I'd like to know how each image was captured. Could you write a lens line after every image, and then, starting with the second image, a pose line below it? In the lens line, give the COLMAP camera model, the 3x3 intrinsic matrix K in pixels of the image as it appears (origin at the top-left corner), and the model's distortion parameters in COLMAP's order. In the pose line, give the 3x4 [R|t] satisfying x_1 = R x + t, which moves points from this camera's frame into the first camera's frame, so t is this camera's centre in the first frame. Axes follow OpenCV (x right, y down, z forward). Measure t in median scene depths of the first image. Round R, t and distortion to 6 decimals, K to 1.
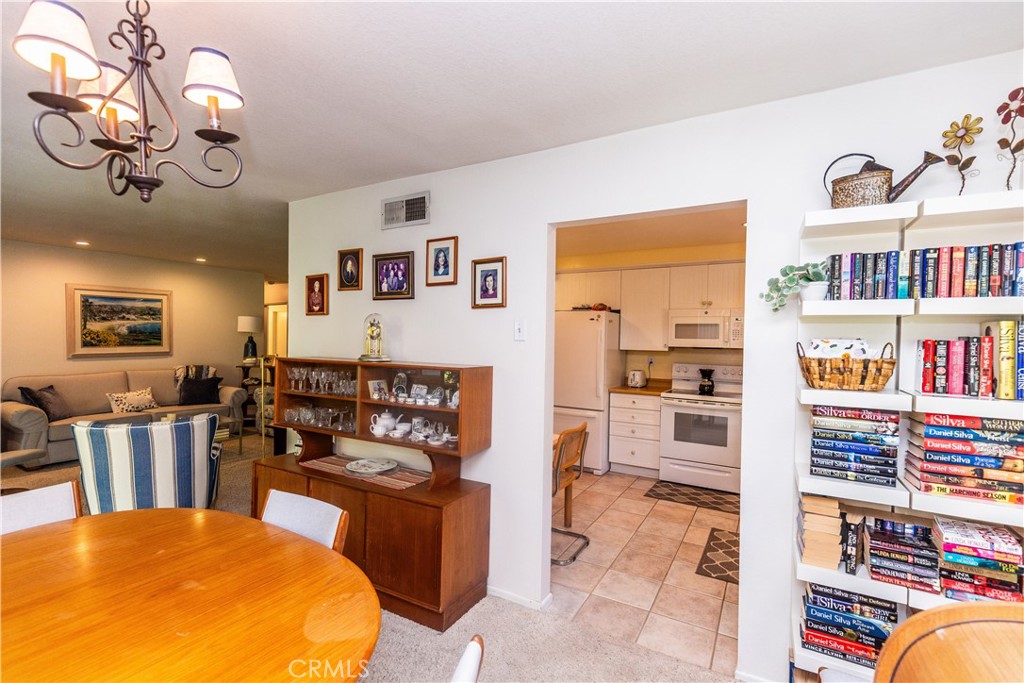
lens RADIAL K [[456.1, 0, 512.0], [0, 456.1, 341.5], [0, 0, 1]] dist [0.013734, -0.005601]
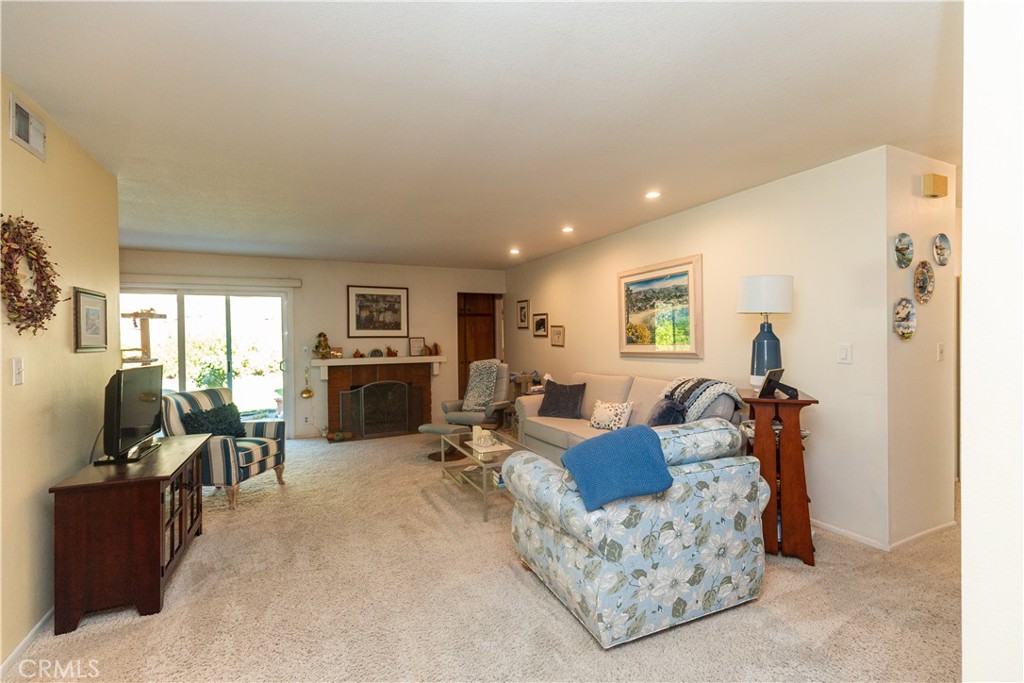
lens RADIAL K [[456.1, 0, 512.0], [0, 456.1, 341.5], [0, 0, 1]] dist [0.013734, -0.005601]
pose [[-0.564709, -0.003313, -0.825284, -0.174536], [-0.005398, 0.999985, -0.000321, 0.013709], [0.825273, 0.004273, -0.564719, 2.025200]]
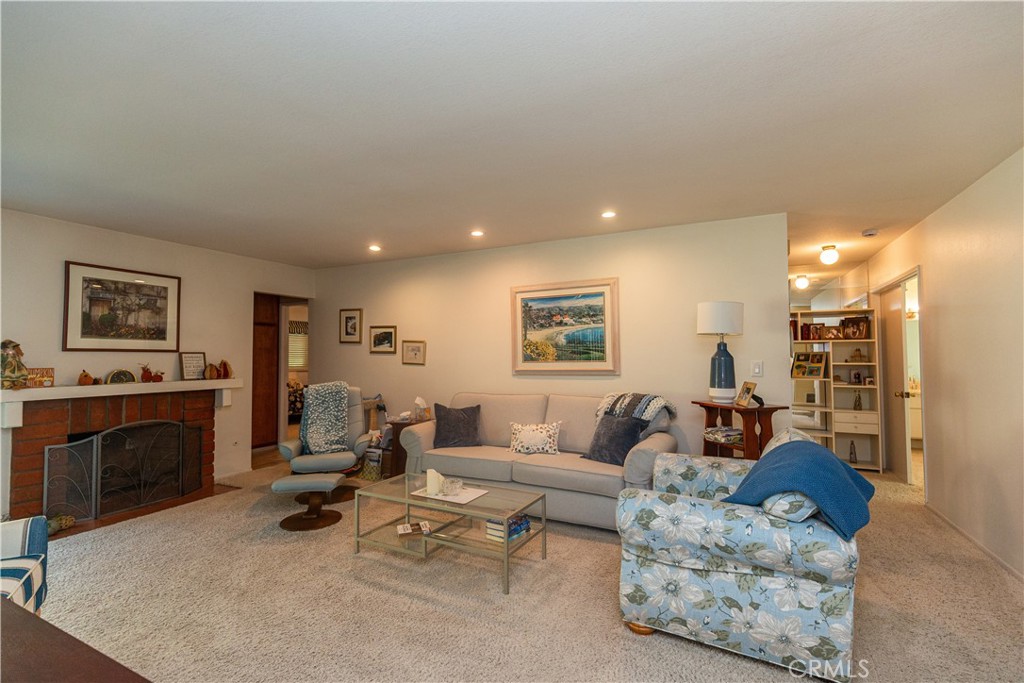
lens RADIAL K [[456.1, 0, 512.0], [0, 456.1, 341.5], [0, 0, 1]] dist [0.013734, -0.005601]
pose [[0.062185, -0.046980, -0.996958, -0.185621], [-0.006539, 0.998851, -0.047477, 0.023235], [0.998043, 0.009472, 0.061806, 1.442468]]
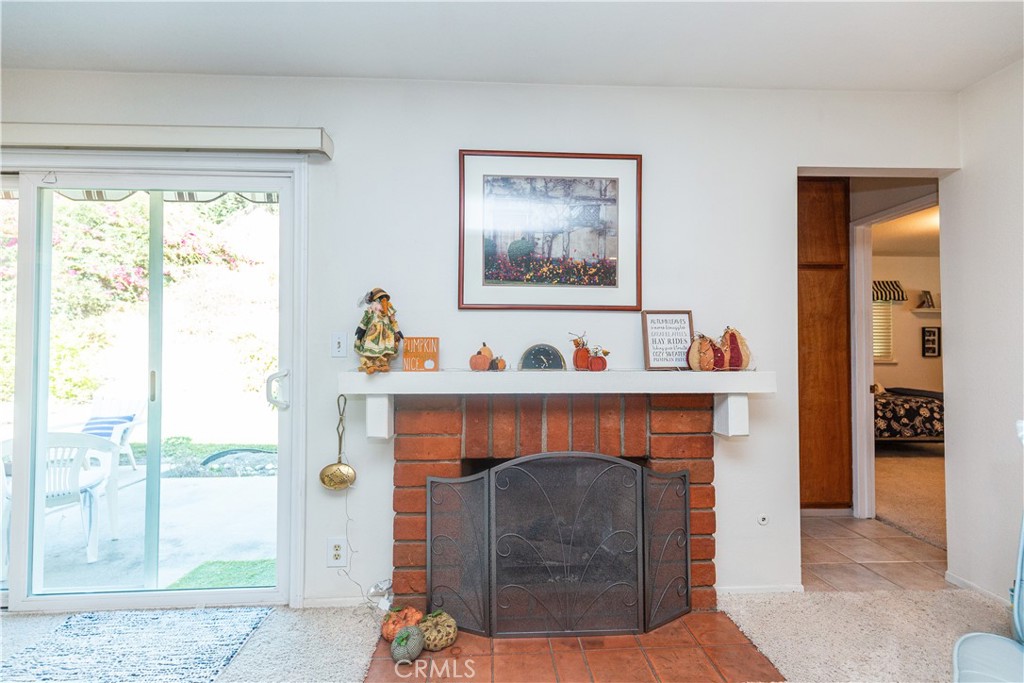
lens RADIAL K [[456.1, 0, 512.0], [0, 456.1, 341.5], [0, 0, 1]] dist [0.013734, -0.005601]
pose [[-0.842517, -0.026820, -0.538001, -1.018641], [-0.020201, 0.999630, -0.018198, 0.052906], [0.538290, -0.004464, -0.842748, 1.030466]]
